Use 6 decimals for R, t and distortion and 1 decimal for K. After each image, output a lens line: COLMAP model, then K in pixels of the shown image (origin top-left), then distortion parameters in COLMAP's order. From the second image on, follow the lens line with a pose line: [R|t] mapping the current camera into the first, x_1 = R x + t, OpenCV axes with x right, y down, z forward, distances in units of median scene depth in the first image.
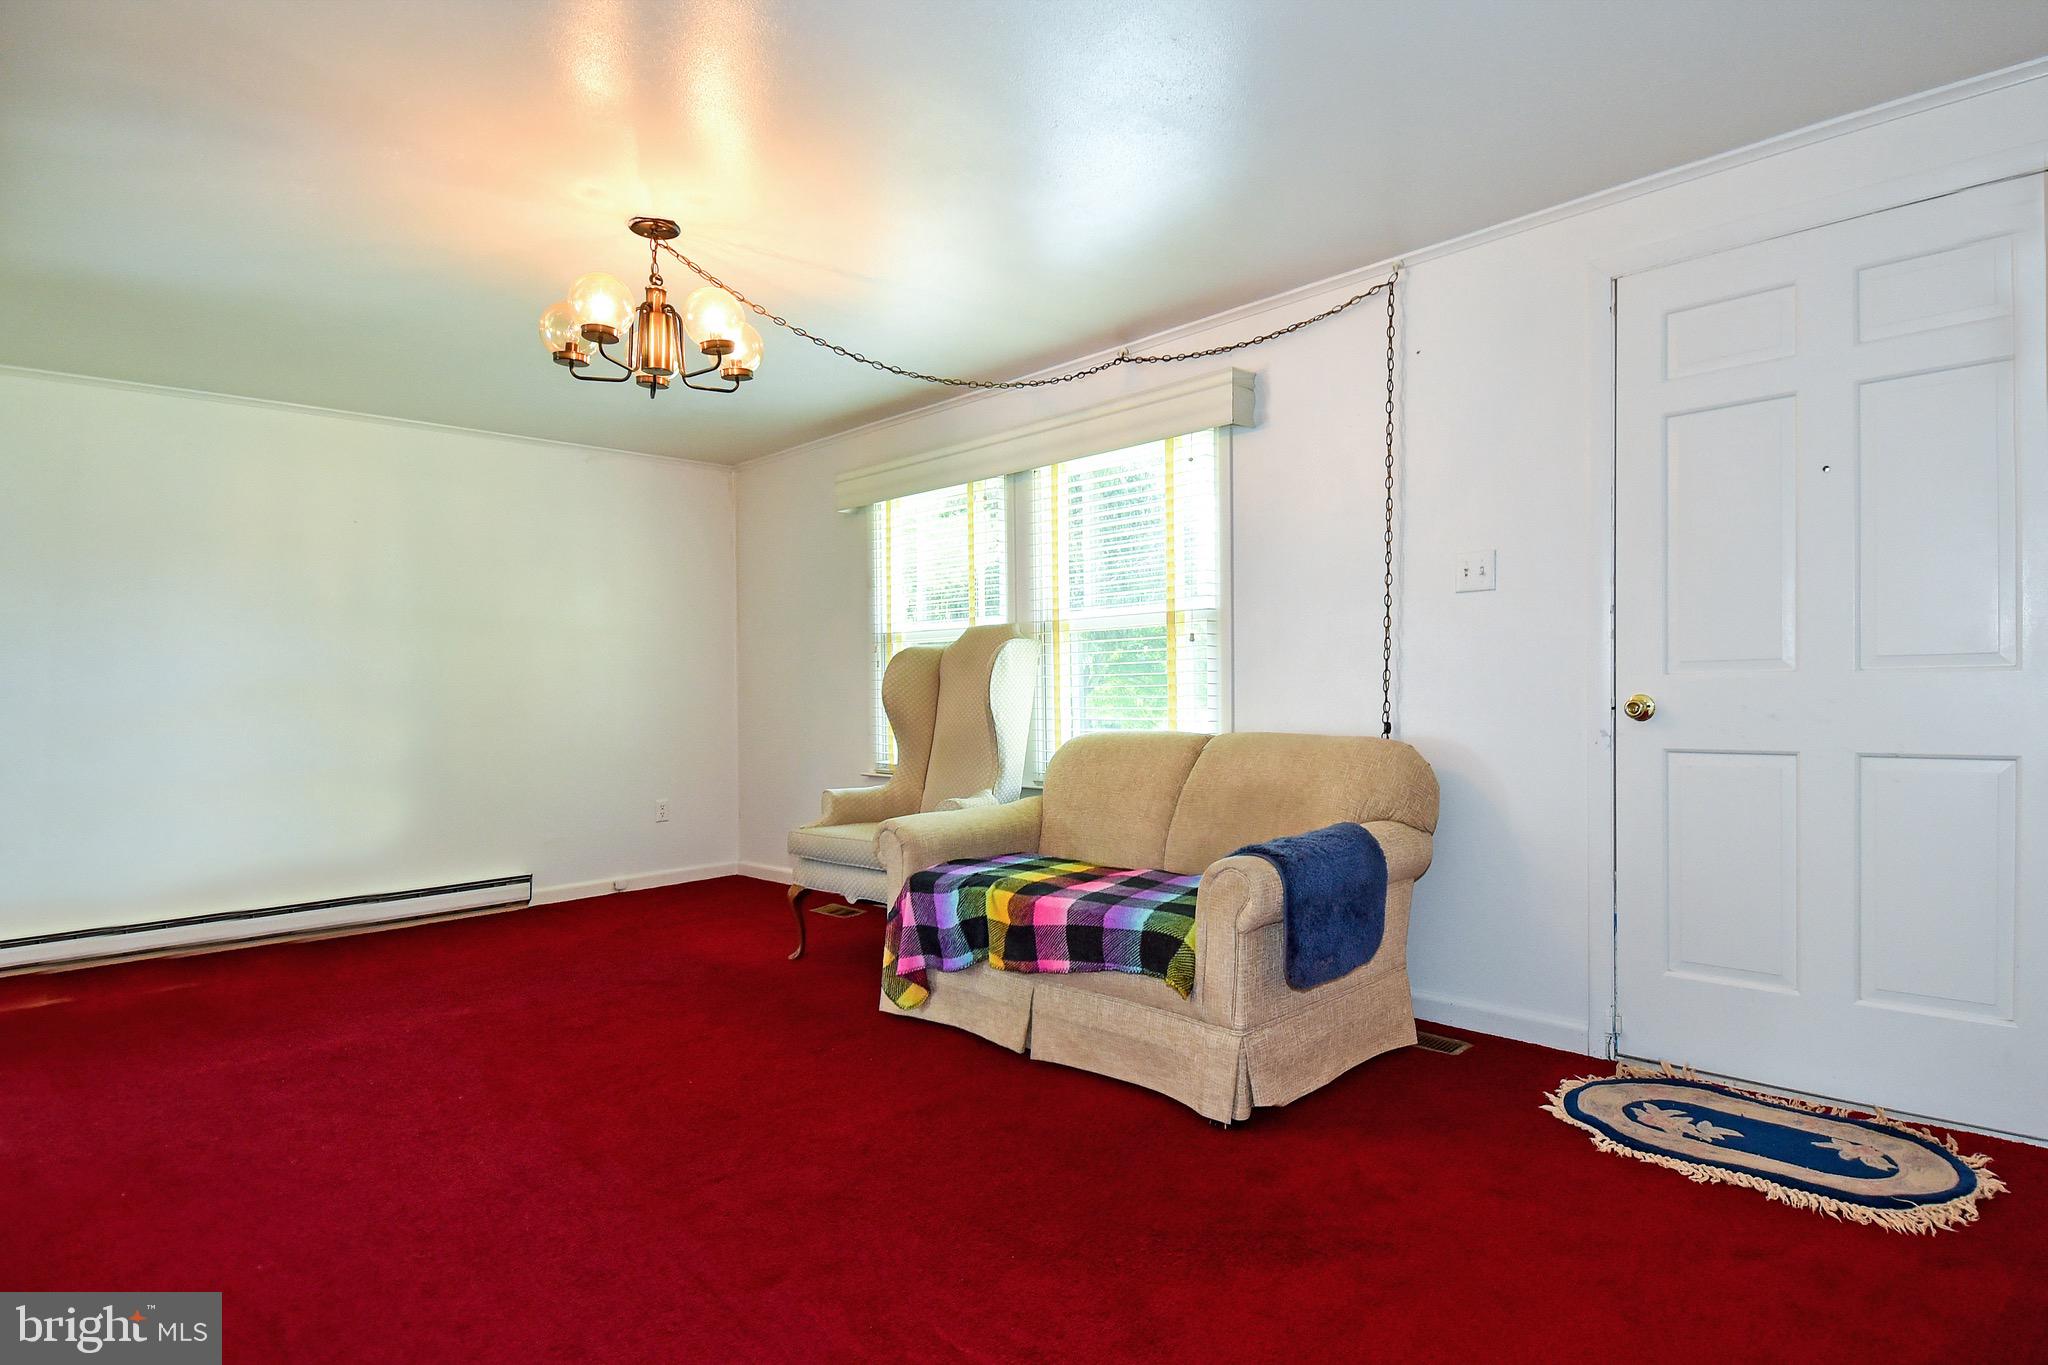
lens RADIAL K [[1090.5, 0, 1026.1], [0, 1090.5, 679.3], [0, 0, 1]] dist [0.004763, 0.000272]
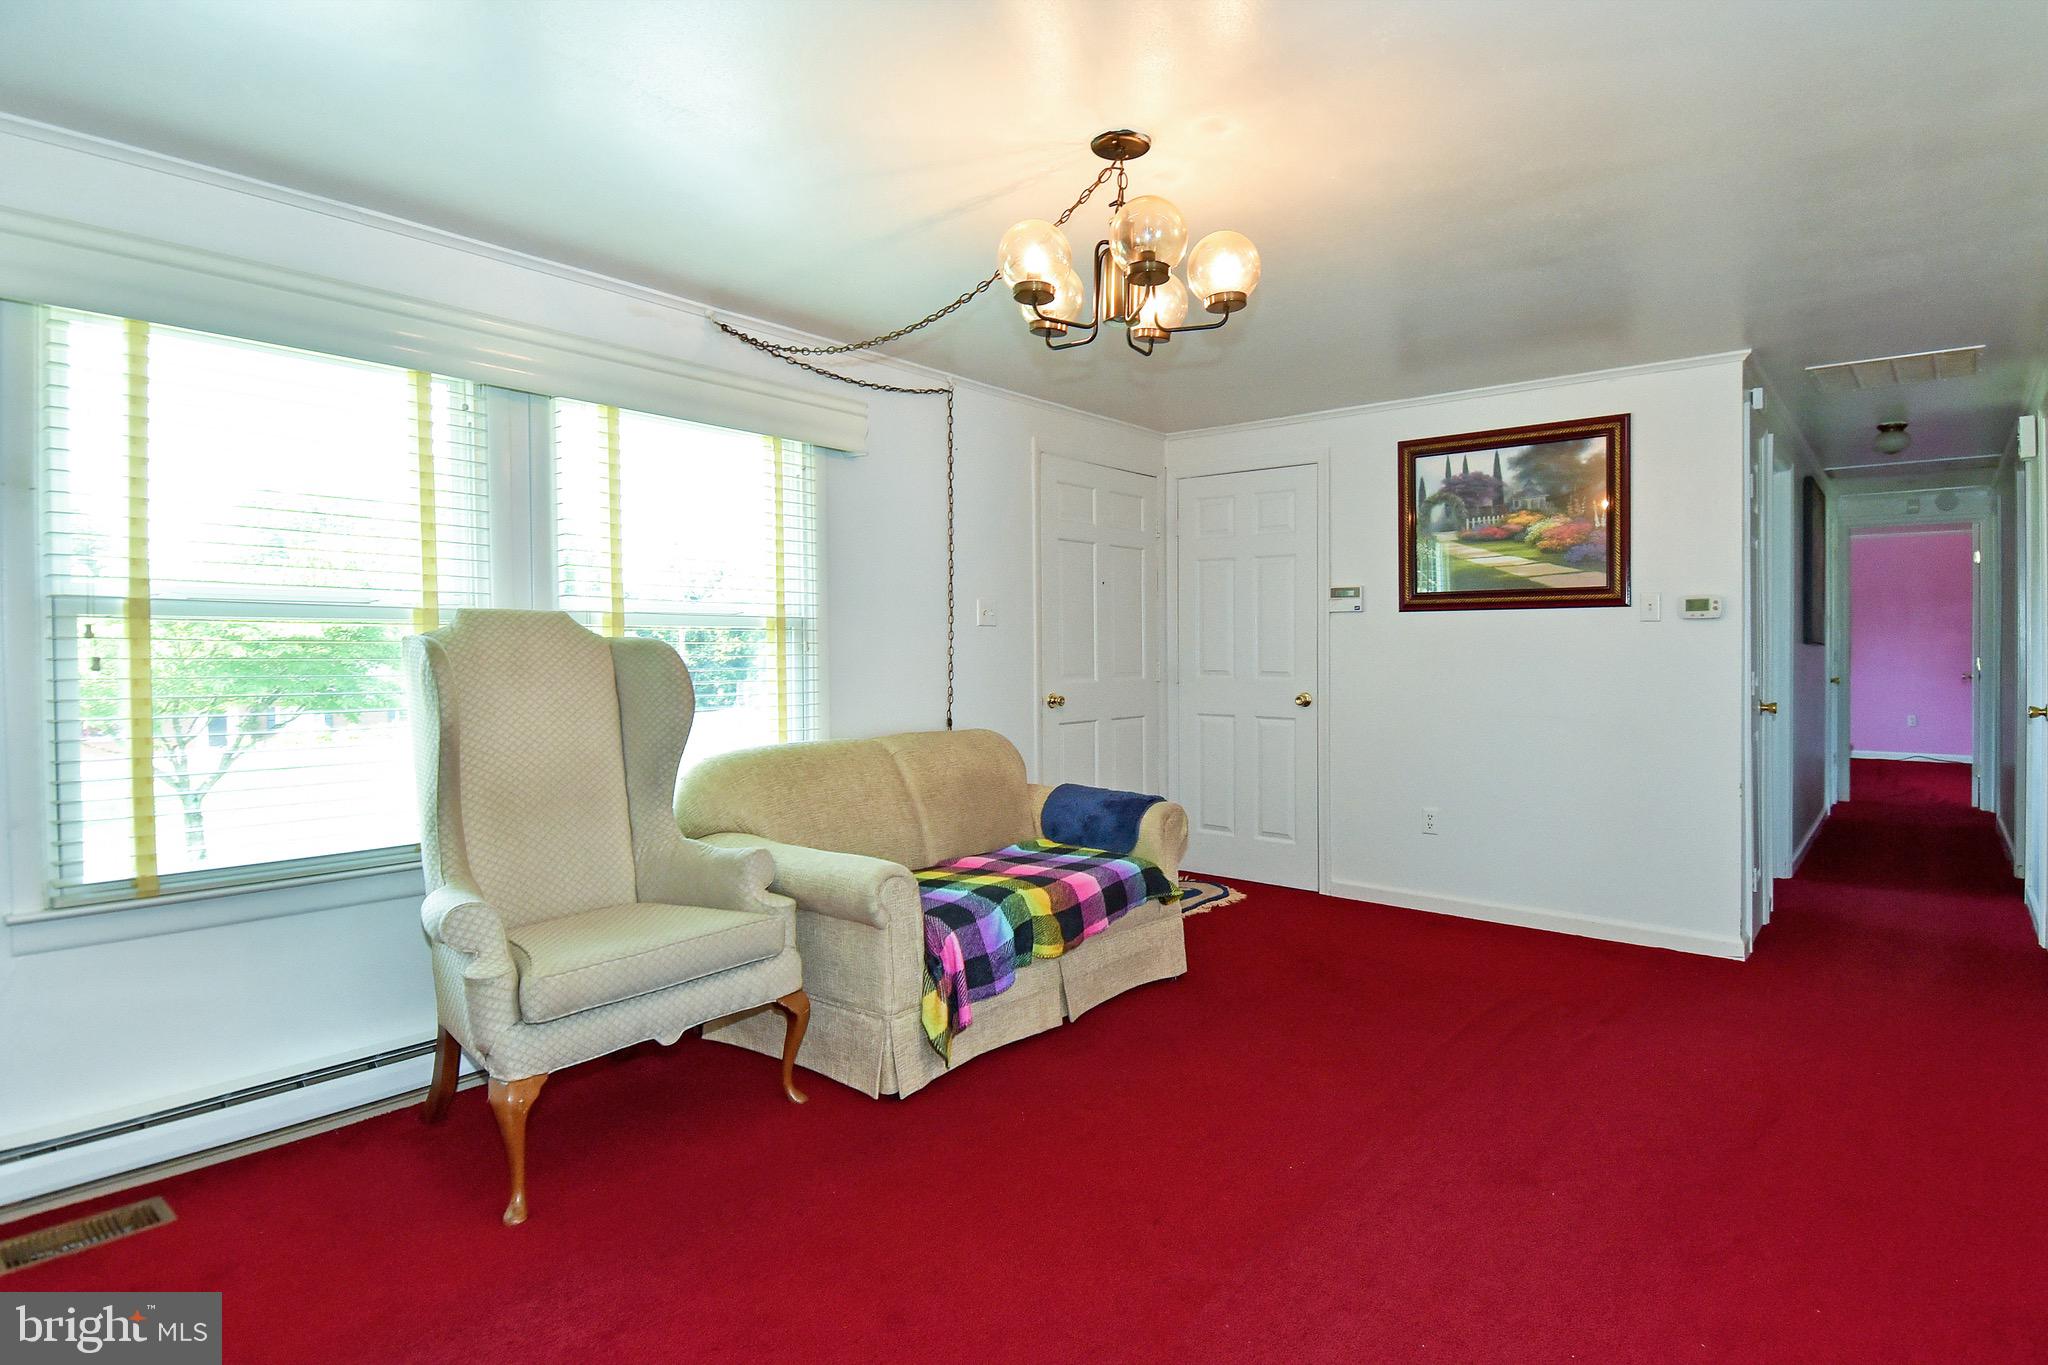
lens RADIAL K [[1090.5, 0, 1026.0], [0, 1090.5, 683.4], [0, 0, 1]] dist [0.004763, 0.000272]
pose [[-0.113264, -0.007009, 0.993540, -1.049860], [0.005251, 0.999957, 0.007653, -0.013424], [-0.993551, 0.006084, -0.113222, 1.103367]]
